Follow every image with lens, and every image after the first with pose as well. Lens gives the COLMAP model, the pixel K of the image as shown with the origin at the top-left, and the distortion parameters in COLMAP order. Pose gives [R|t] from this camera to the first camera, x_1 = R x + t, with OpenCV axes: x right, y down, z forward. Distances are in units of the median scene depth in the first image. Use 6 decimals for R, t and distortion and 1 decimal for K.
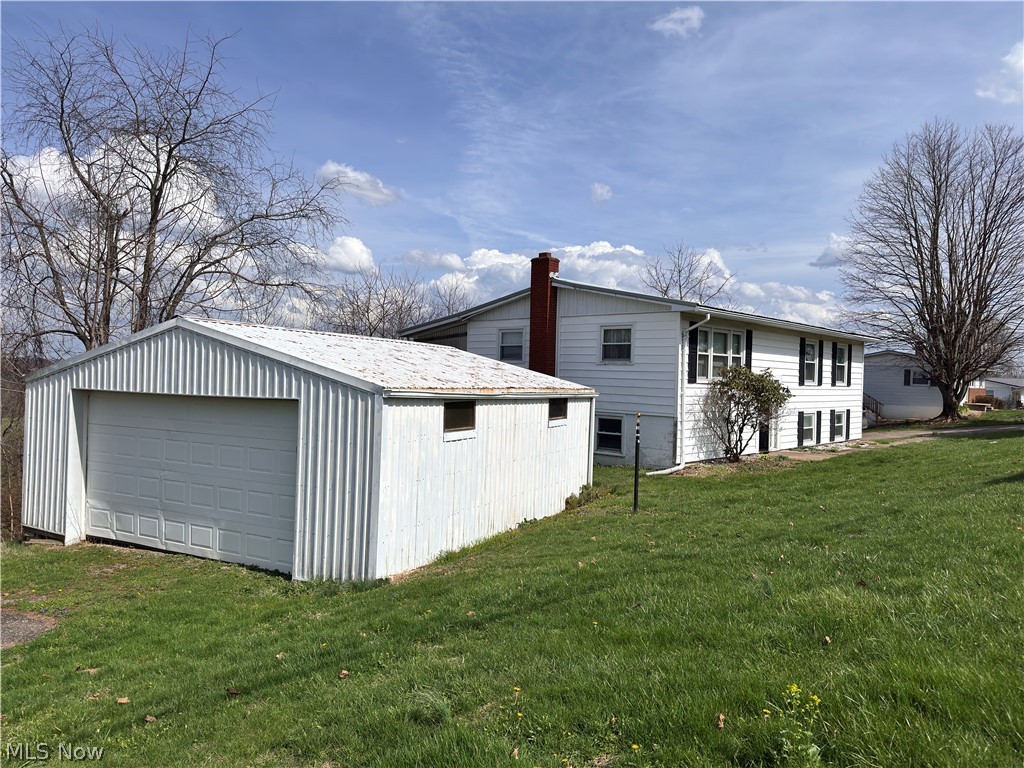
lens RADIAL K [[724.4, 0, 506.2], [0, 724.4, 387.7], [0, 0, 1]] dist [0.086596, -0.119722]
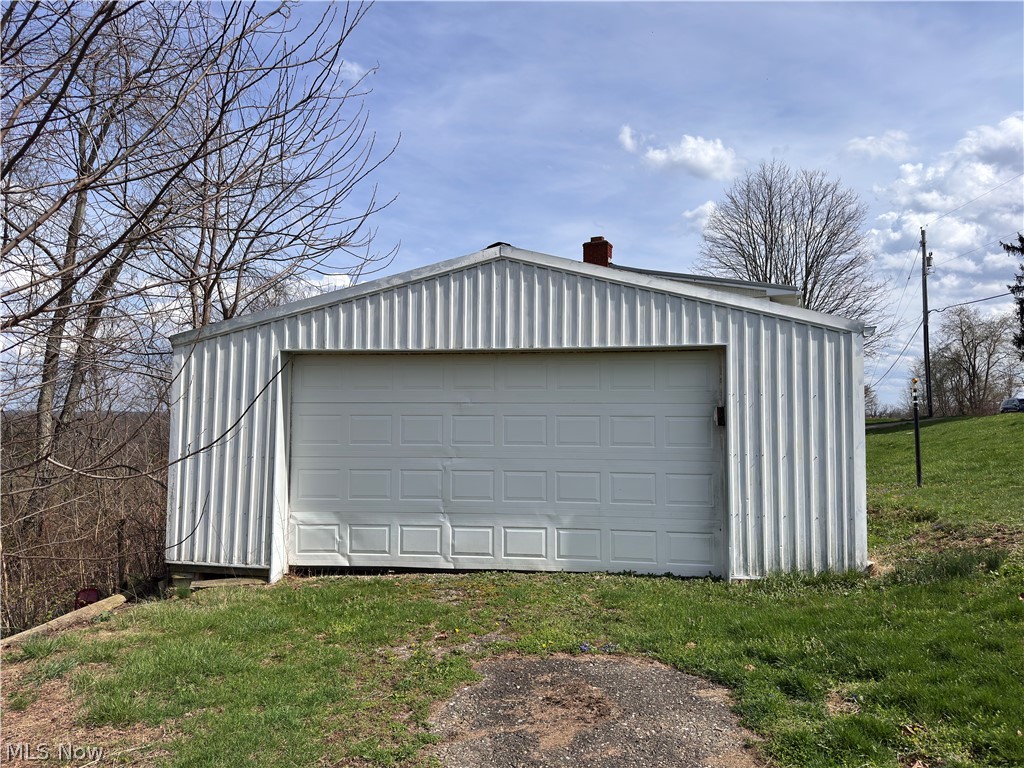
lens RADIAL K [[724.4, 0, 510.9], [0, 724.4, 375.1], [0, 0, 1]] dist [0.086596, -0.119722]
pose [[0.935338, -0.007164, 0.353682, -0.665755], [0.030016, 0.997797, -0.059169, 0.075245], [-0.352479, 0.065959, 0.933492, 0.303990]]
